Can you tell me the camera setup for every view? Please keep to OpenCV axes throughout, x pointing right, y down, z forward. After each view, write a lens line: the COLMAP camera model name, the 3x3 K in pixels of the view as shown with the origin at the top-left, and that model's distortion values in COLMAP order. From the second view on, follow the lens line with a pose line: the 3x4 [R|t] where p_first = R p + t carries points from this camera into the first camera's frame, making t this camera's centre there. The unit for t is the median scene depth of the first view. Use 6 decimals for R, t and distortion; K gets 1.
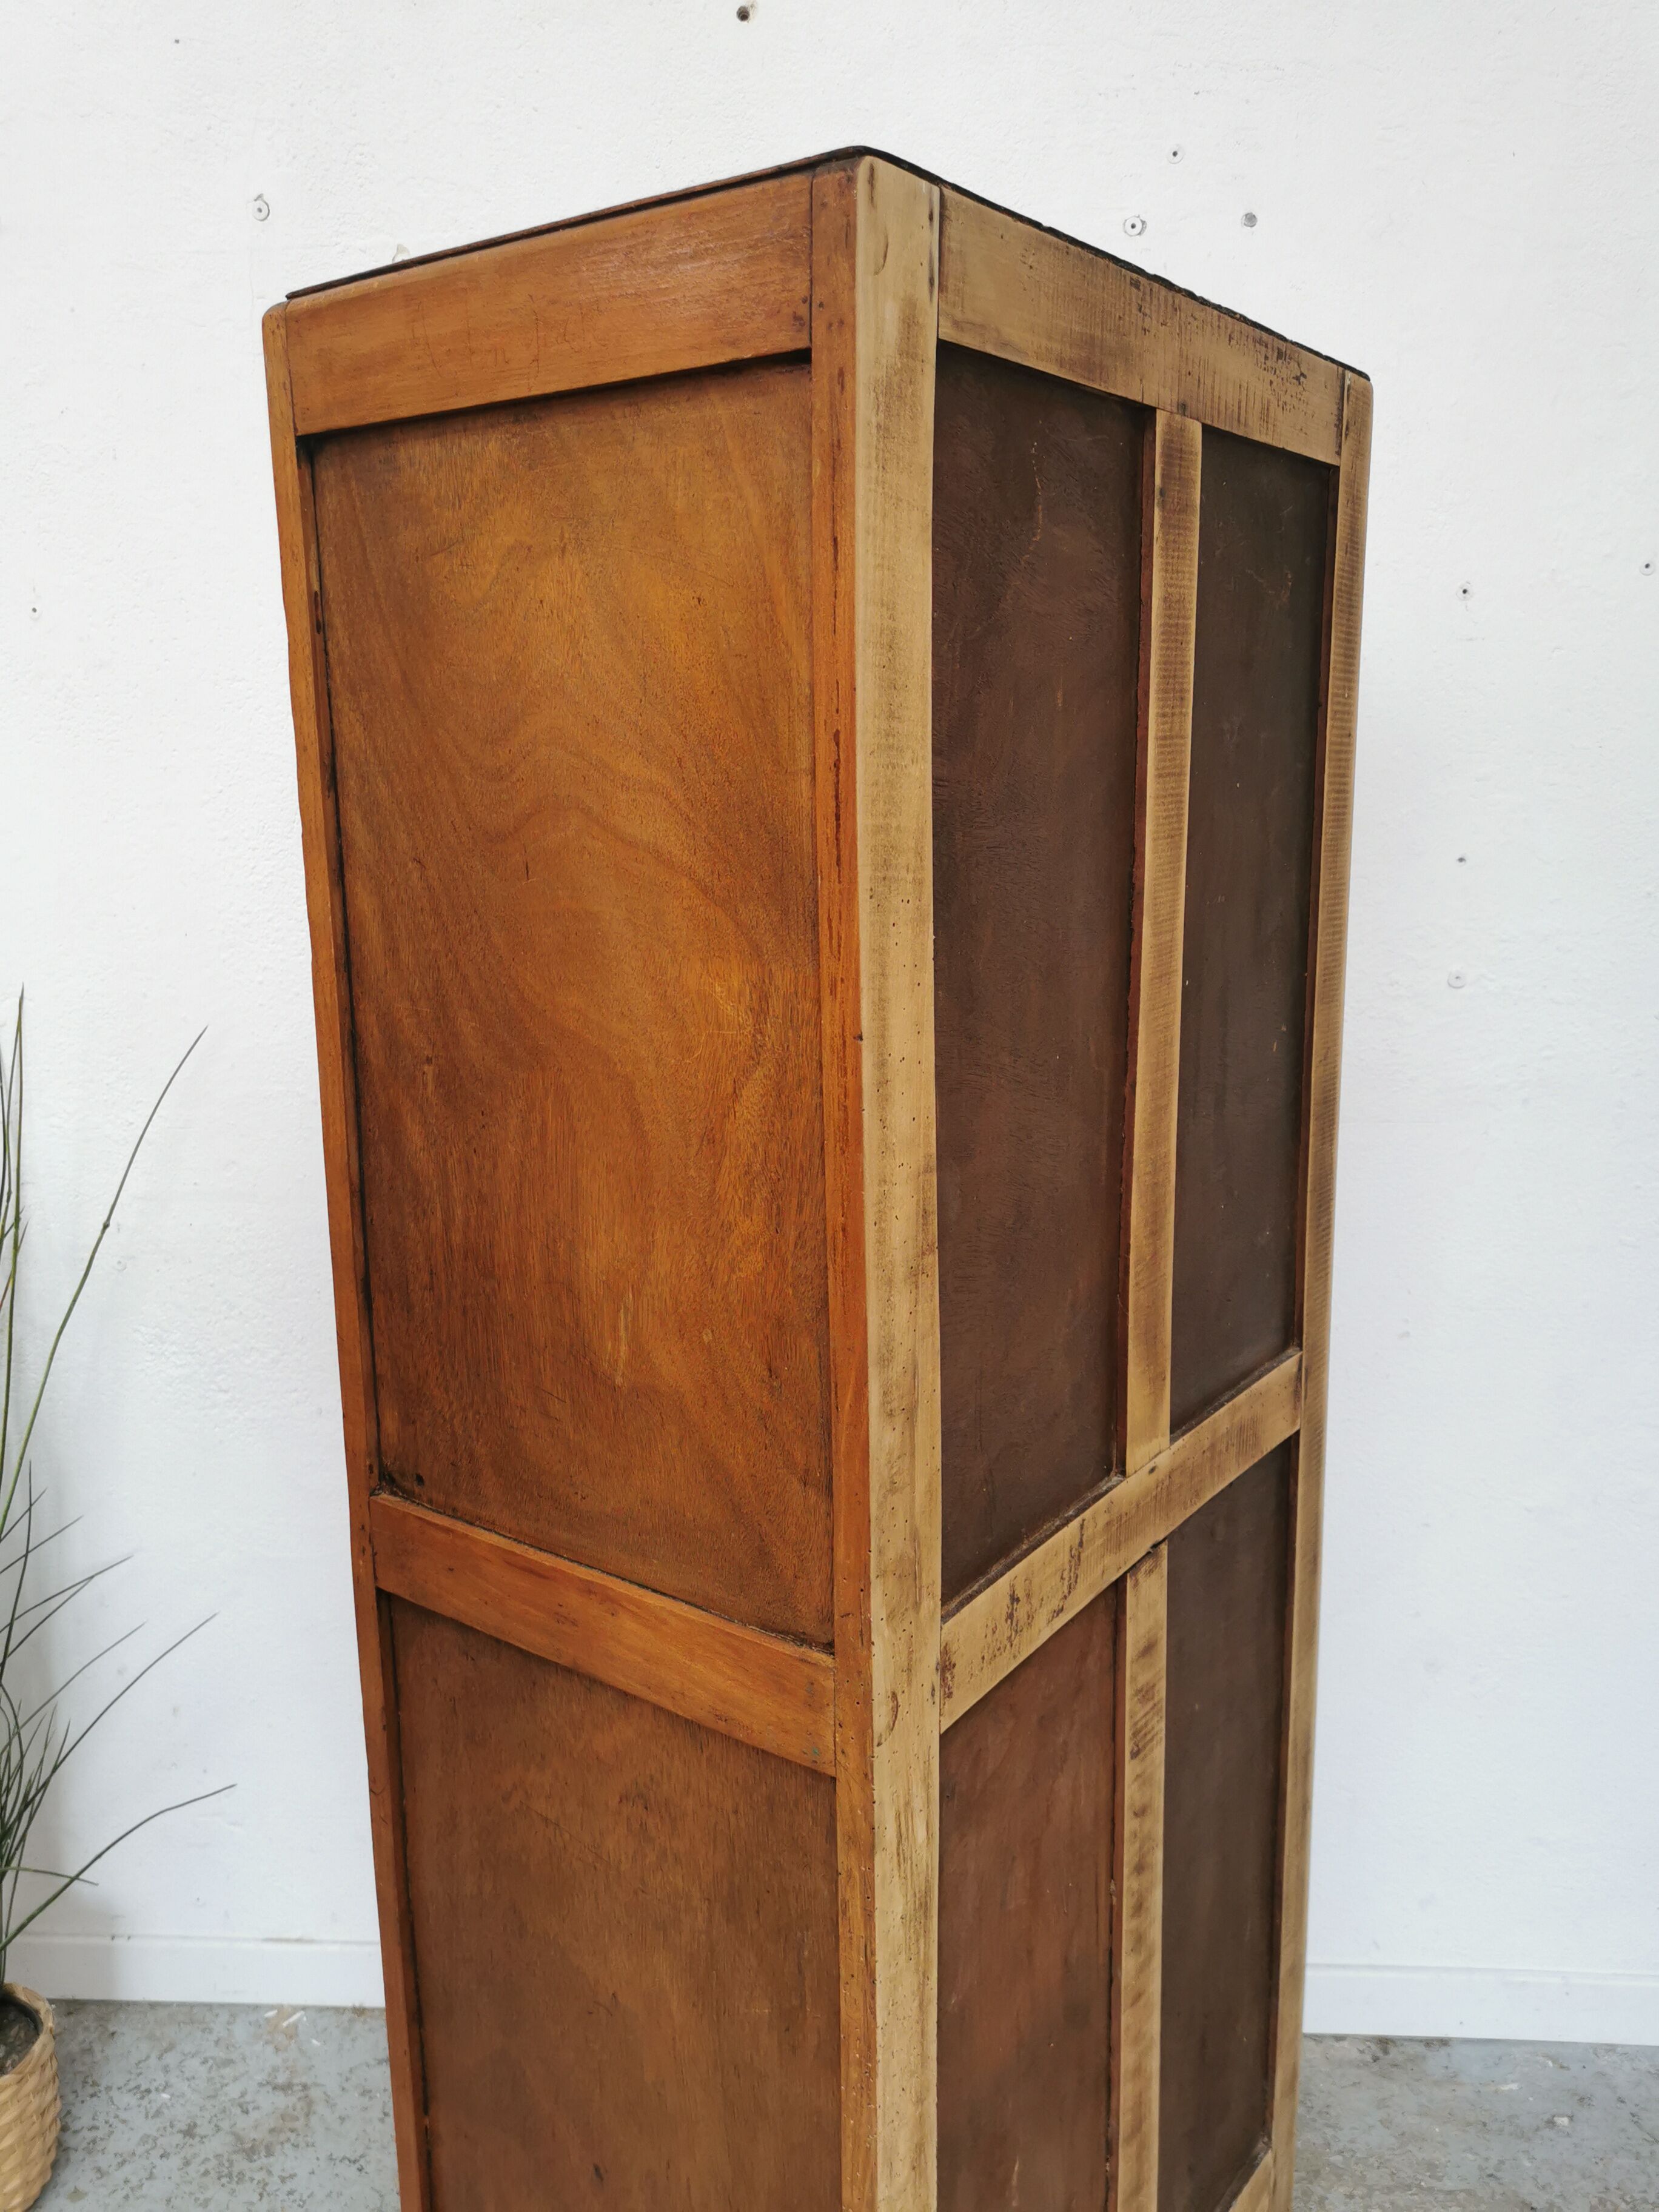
lens RADIAL K [[1710.5, 0, 828.3], [0, 1710.5, 1104.8], [0, 0, 1]] dist [0.048321, -0.061107]
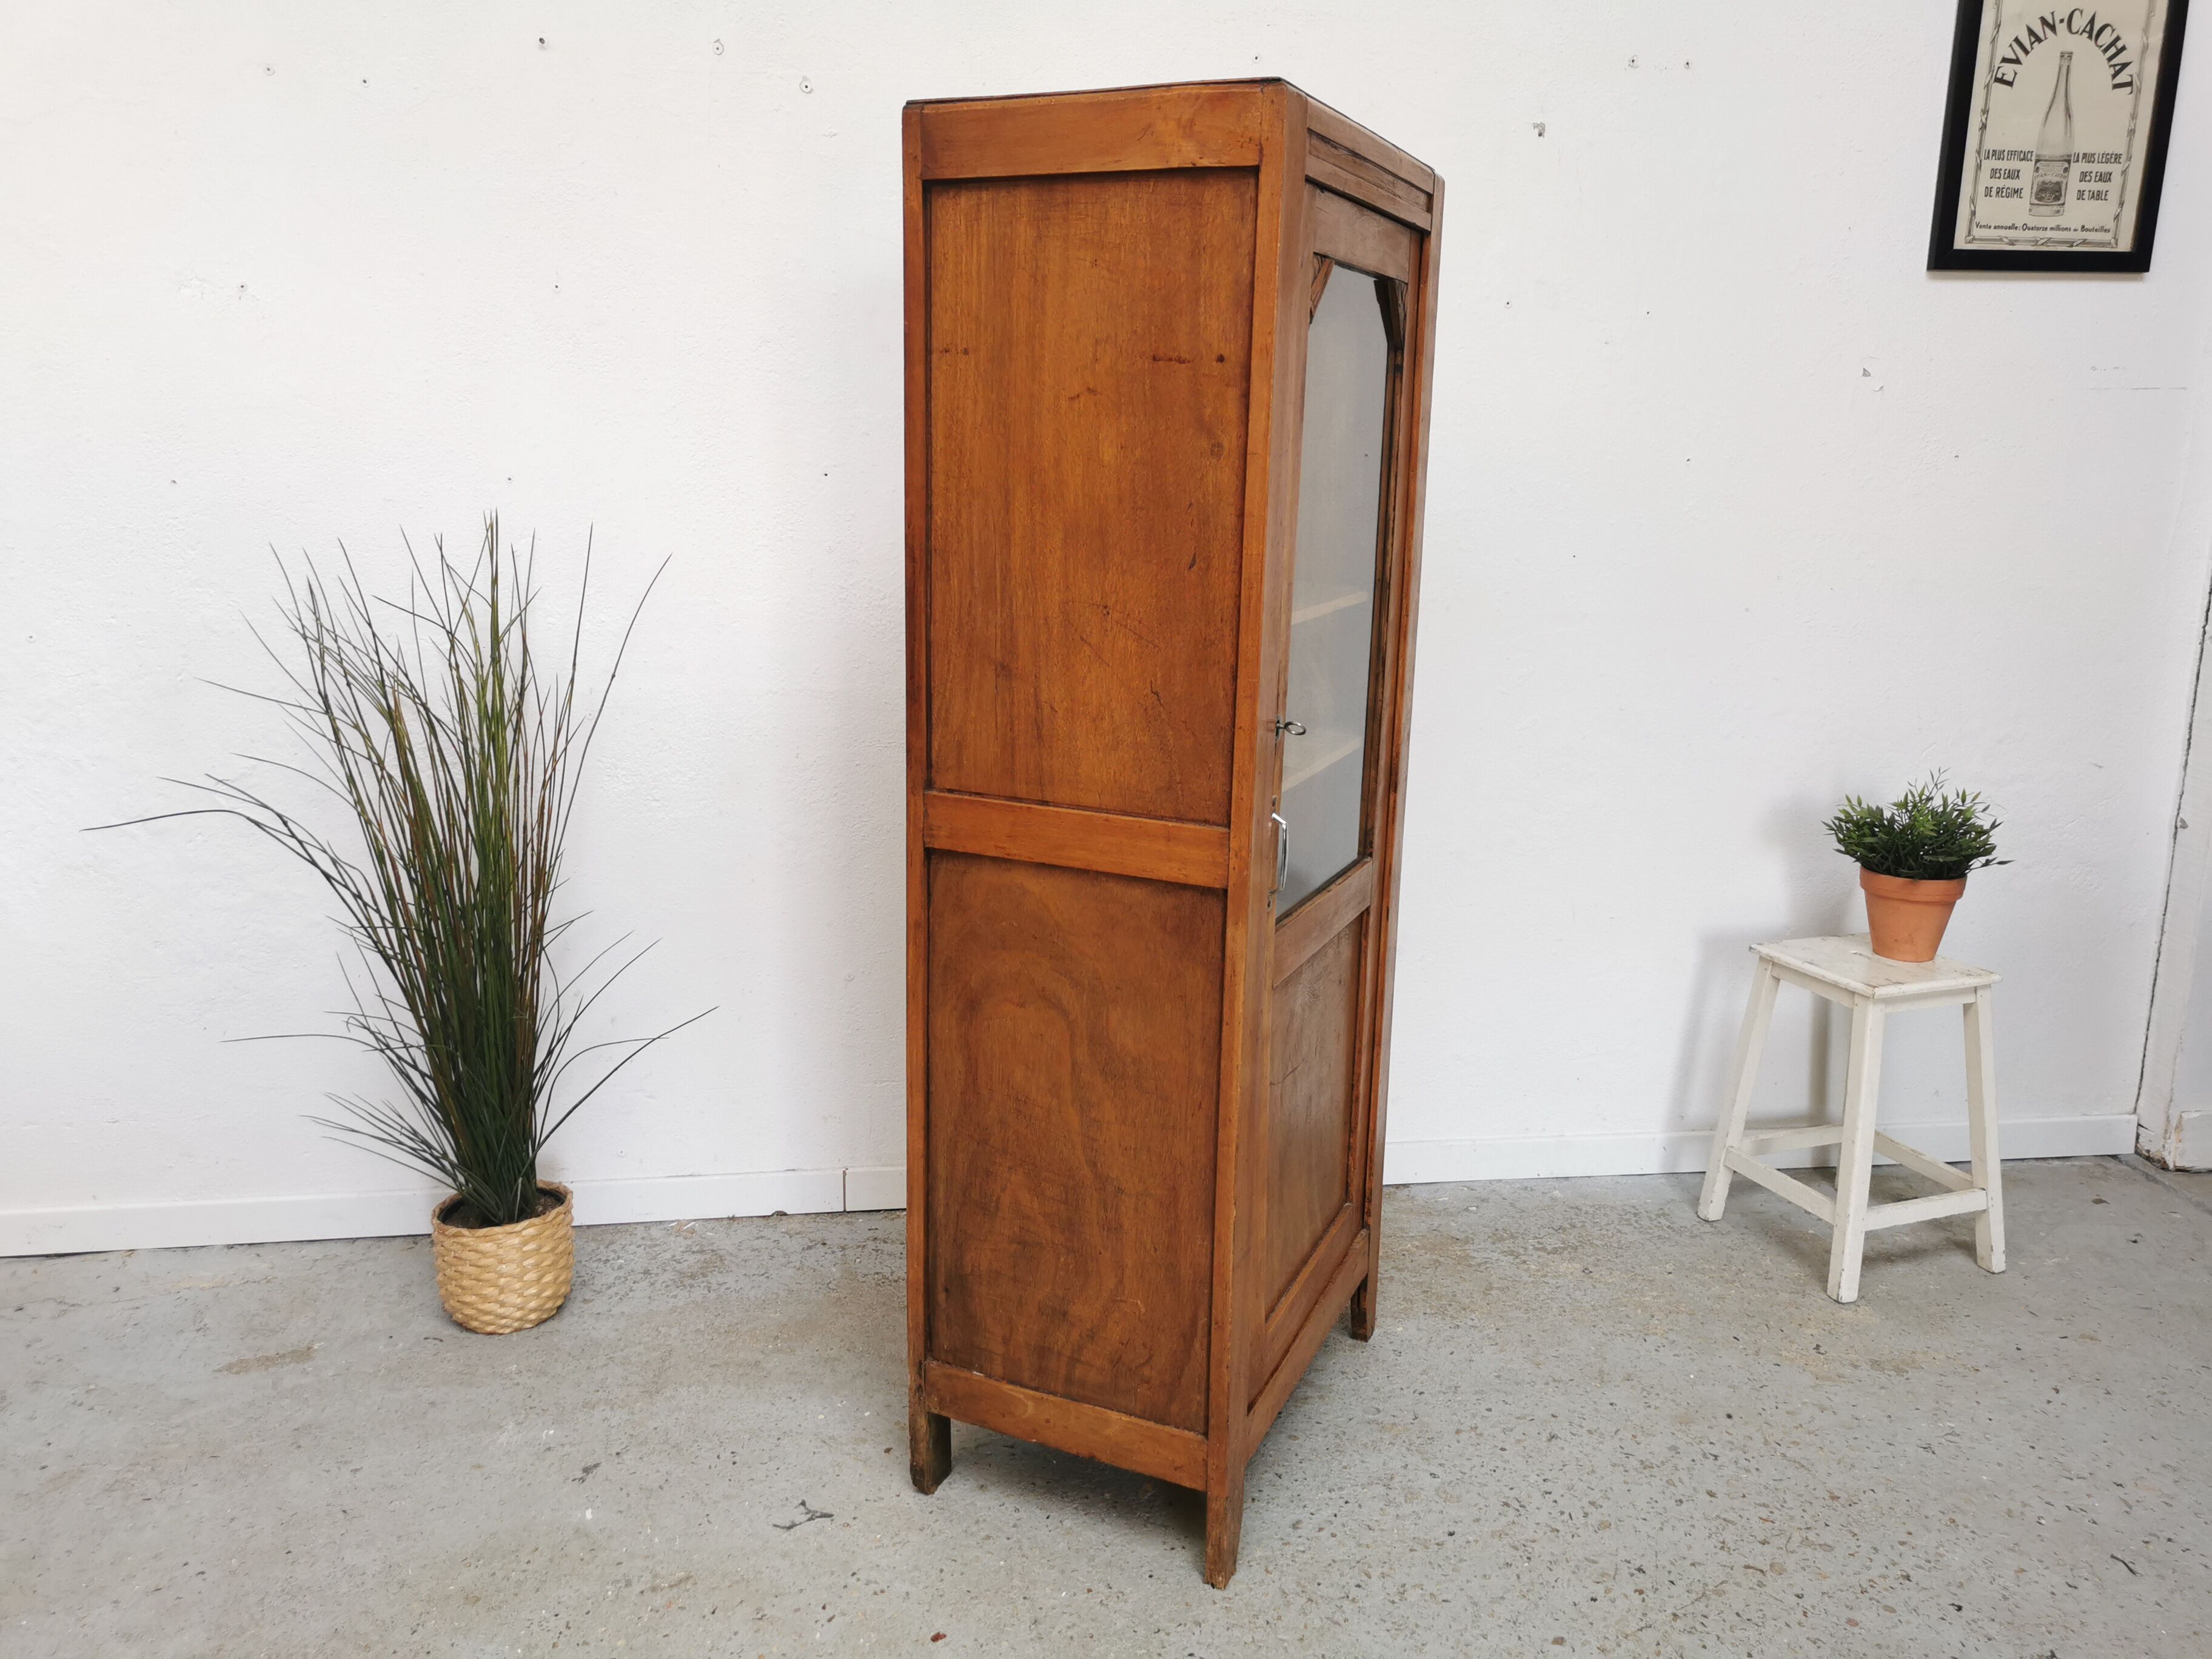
lens RADIAL K [[1710.5, 0, 1120.5], [0, 1710.5, 830.9], [0, 0, 1]] dist [0.048321, -0.061107]
pose [[0.979365, -0.015683, 0.201489, -0.420647], [0.014081, 0.999857, 0.009379, 0.306749], [-0.201608, -0.006348, 0.979446, -0.984933]]
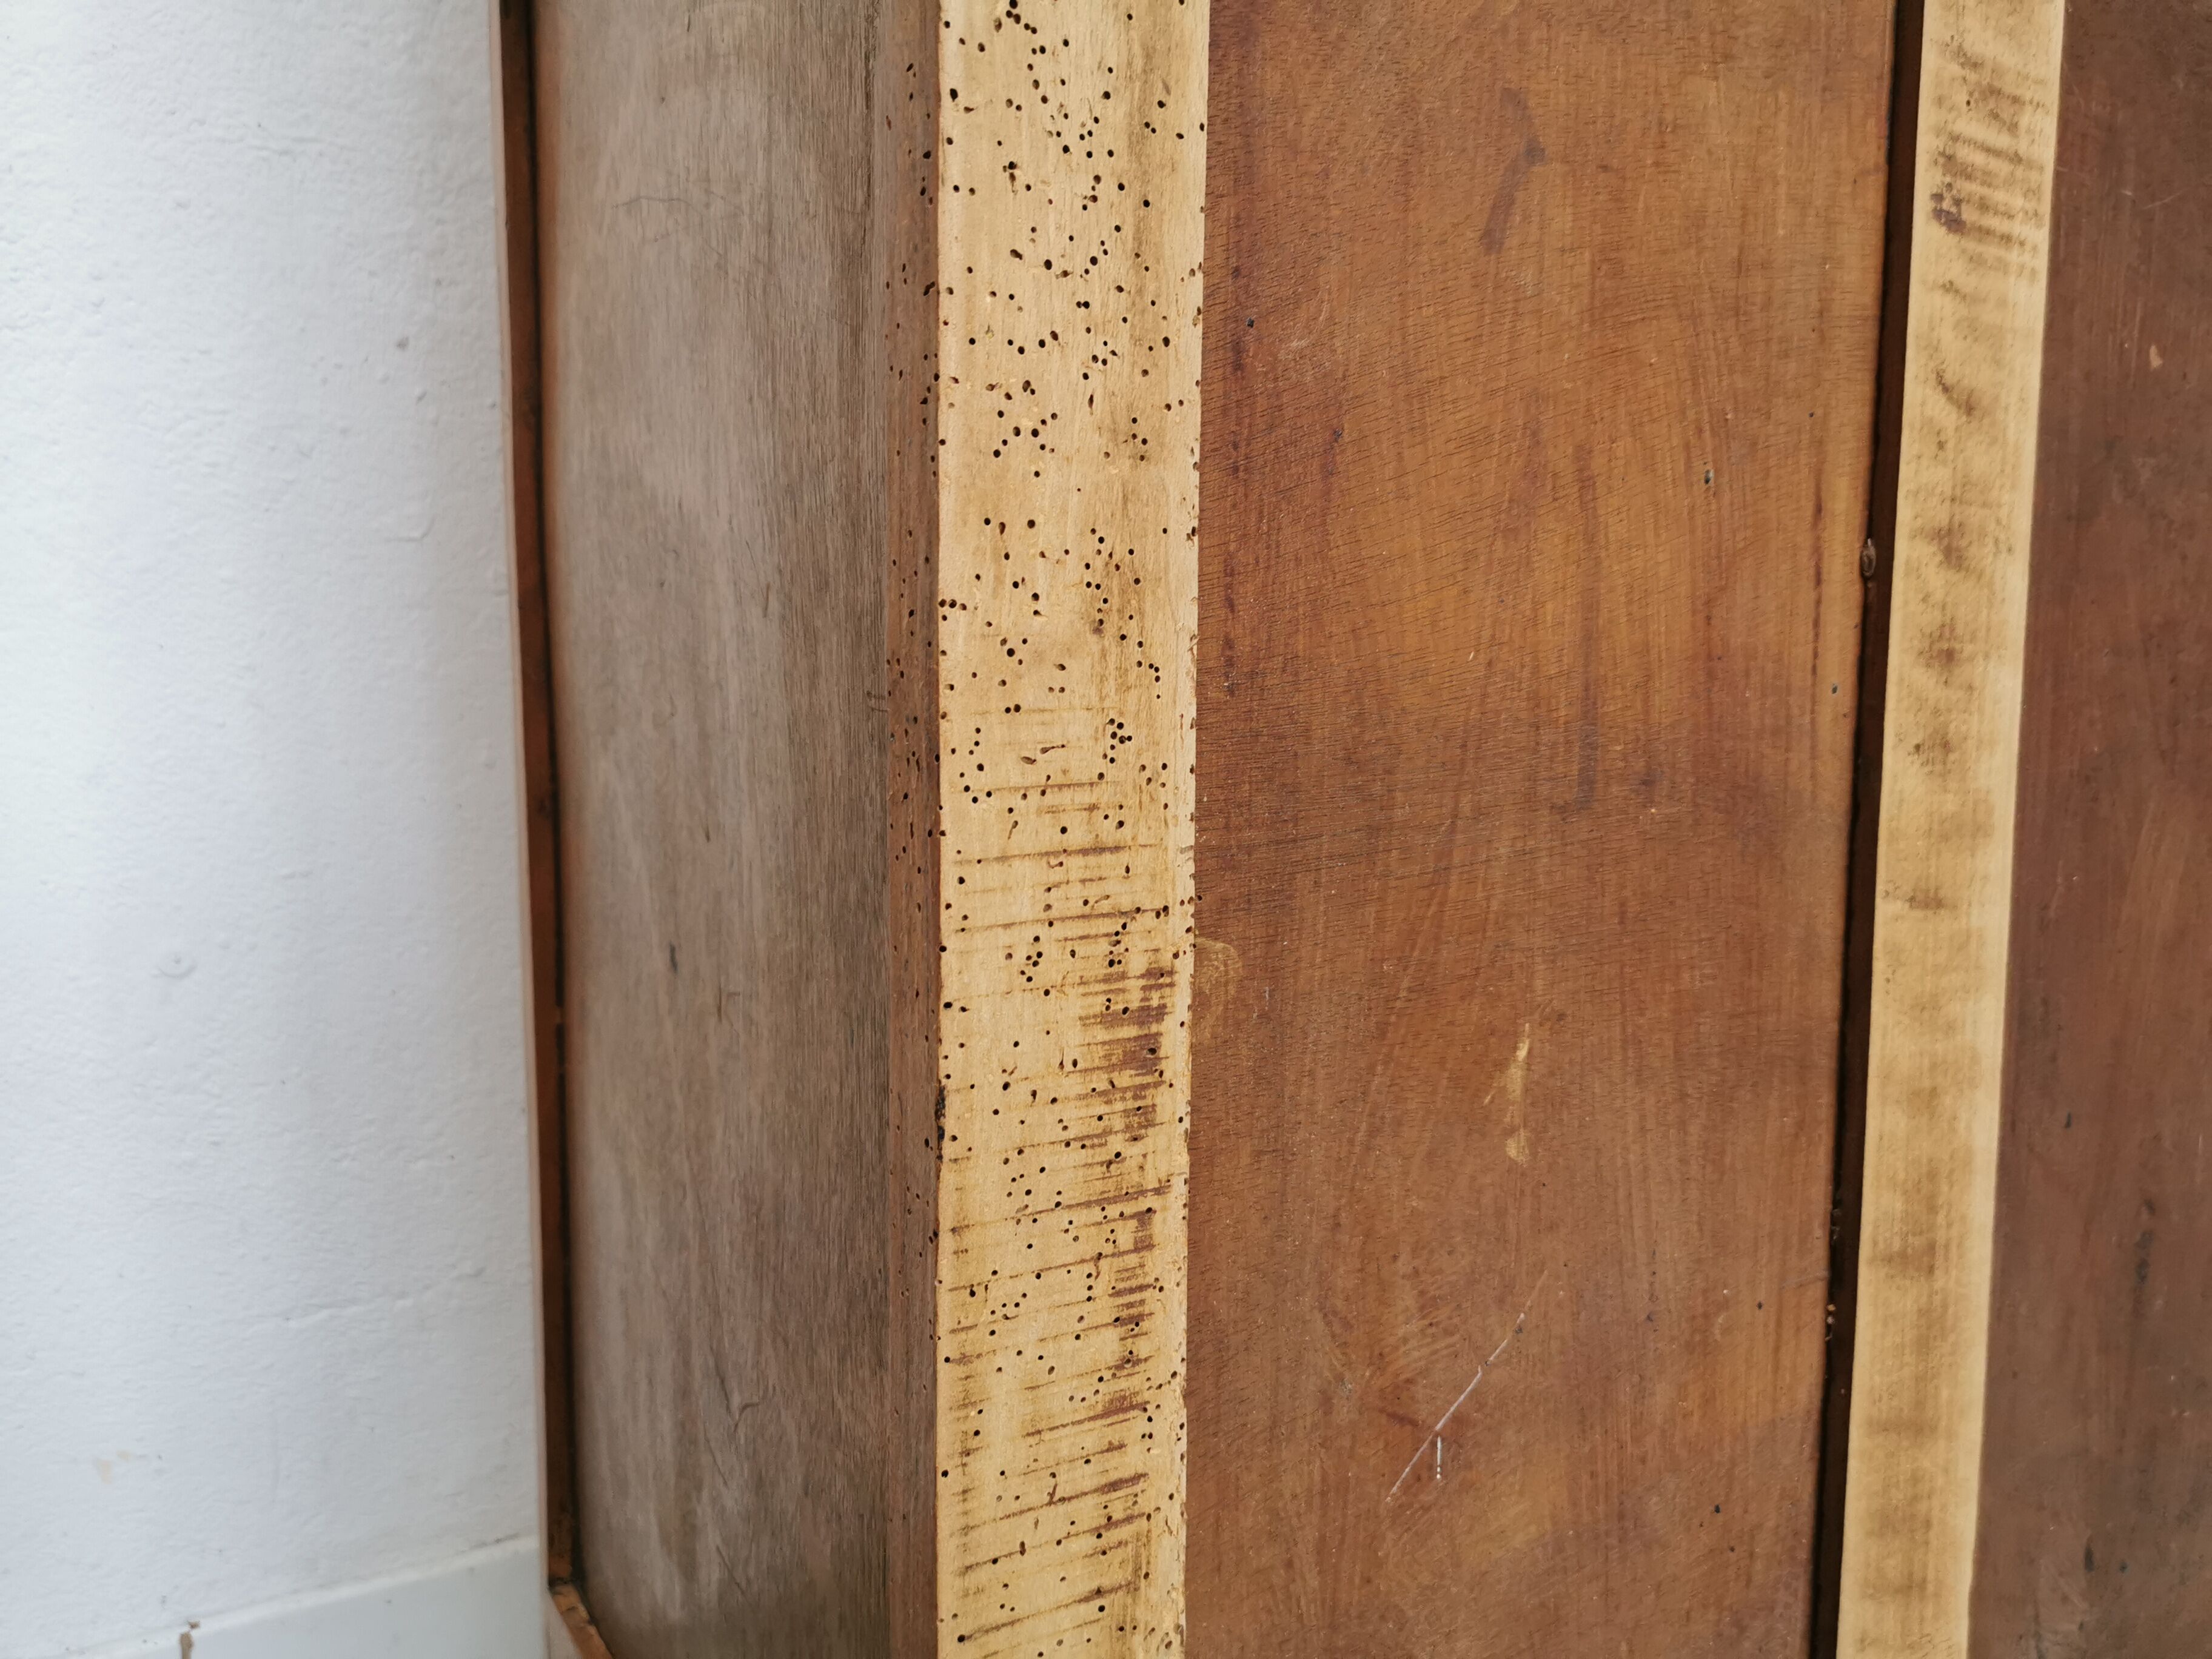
lens RADIAL K [[1710.5, 0, 1107.5], [0, 1710.5, 825.5], [0, 0, 1]] dist [0.048321, -0.061107]
pose [[0.912791, 0.065474, -0.403145, 0.185281], [-0.104489, 0.991654, -0.075529, 0.623490], [0.394835, 0.111066, 0.912014, 0.607746]]
